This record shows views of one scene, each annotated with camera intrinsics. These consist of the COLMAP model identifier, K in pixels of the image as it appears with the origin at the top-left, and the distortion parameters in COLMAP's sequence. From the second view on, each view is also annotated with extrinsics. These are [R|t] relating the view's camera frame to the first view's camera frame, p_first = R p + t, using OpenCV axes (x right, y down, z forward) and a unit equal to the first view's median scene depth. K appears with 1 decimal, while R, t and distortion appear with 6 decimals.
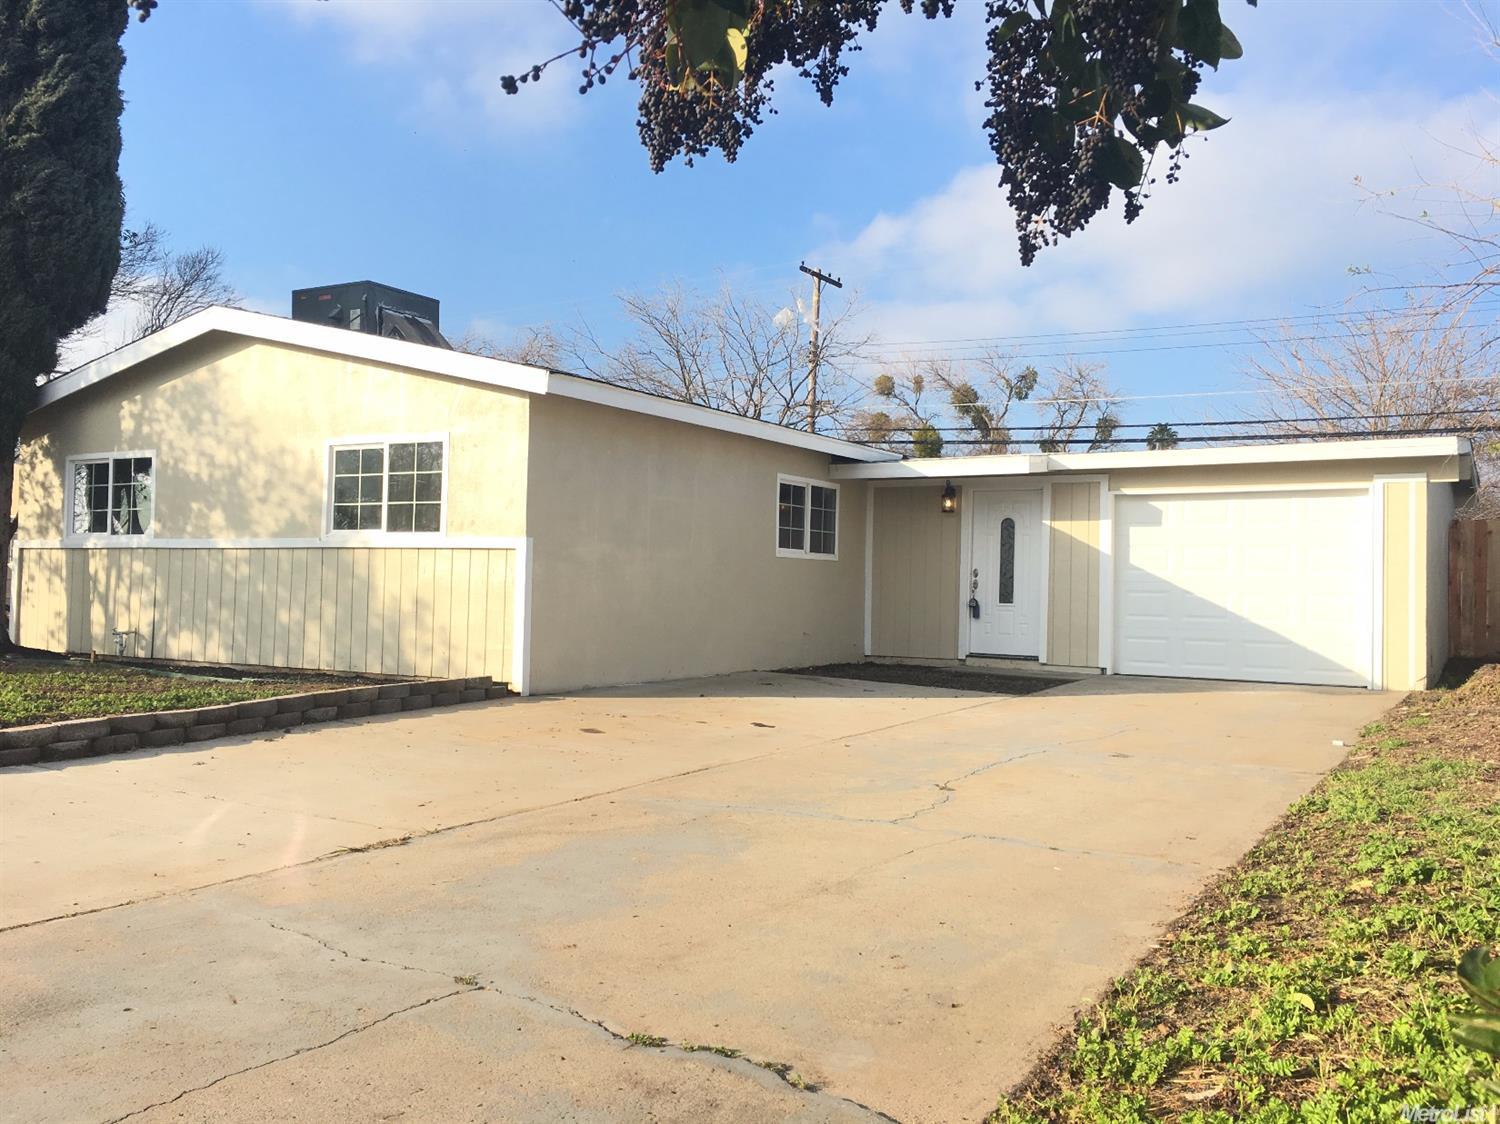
lens RADIAL K [[1269.5, 0, 745.9], [0, 1269.5, 562.1], [0, 0, 1]] dist [0.080254, -0.110026]
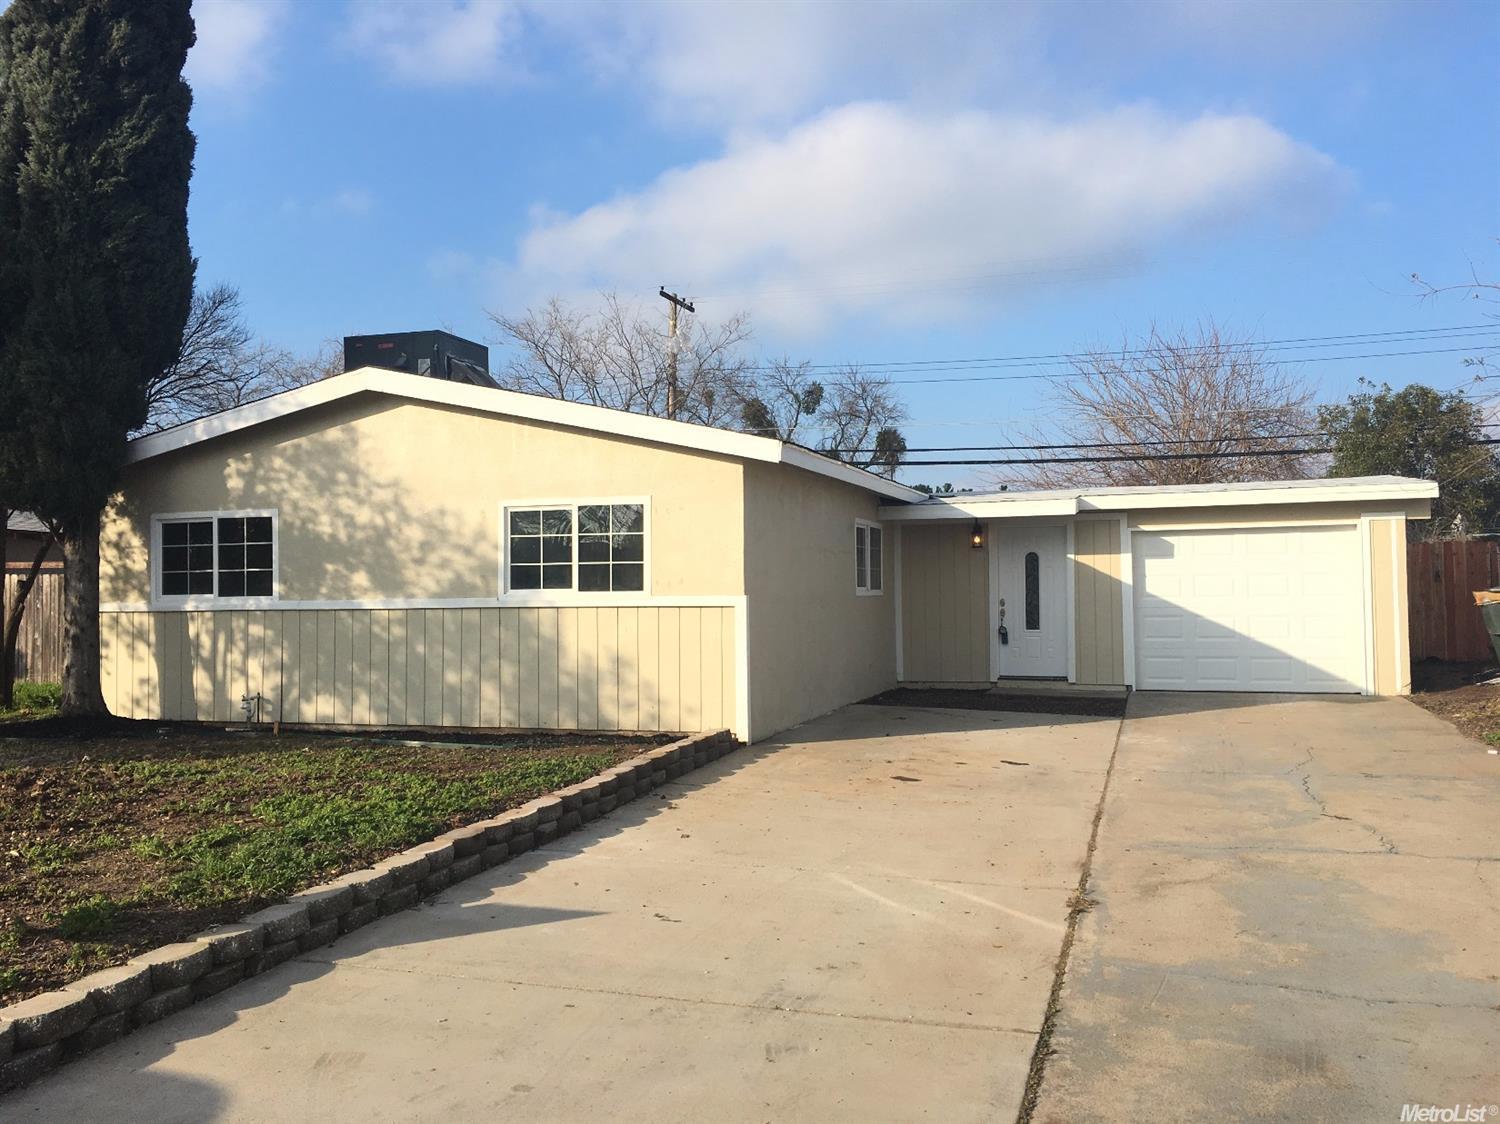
lens RADIAL K [[1269.5, 0, 745.9], [0, 1269.5, 562.1], [0, 0, 1]] dist [0.080254, -0.110026]
pose [[0.974926, -0.025519, 0.221061, -0.330457], [0.025845, 0.999665, 0.001418, -0.040238], [-0.221023, 0.004331, 0.975259, -0.026319]]
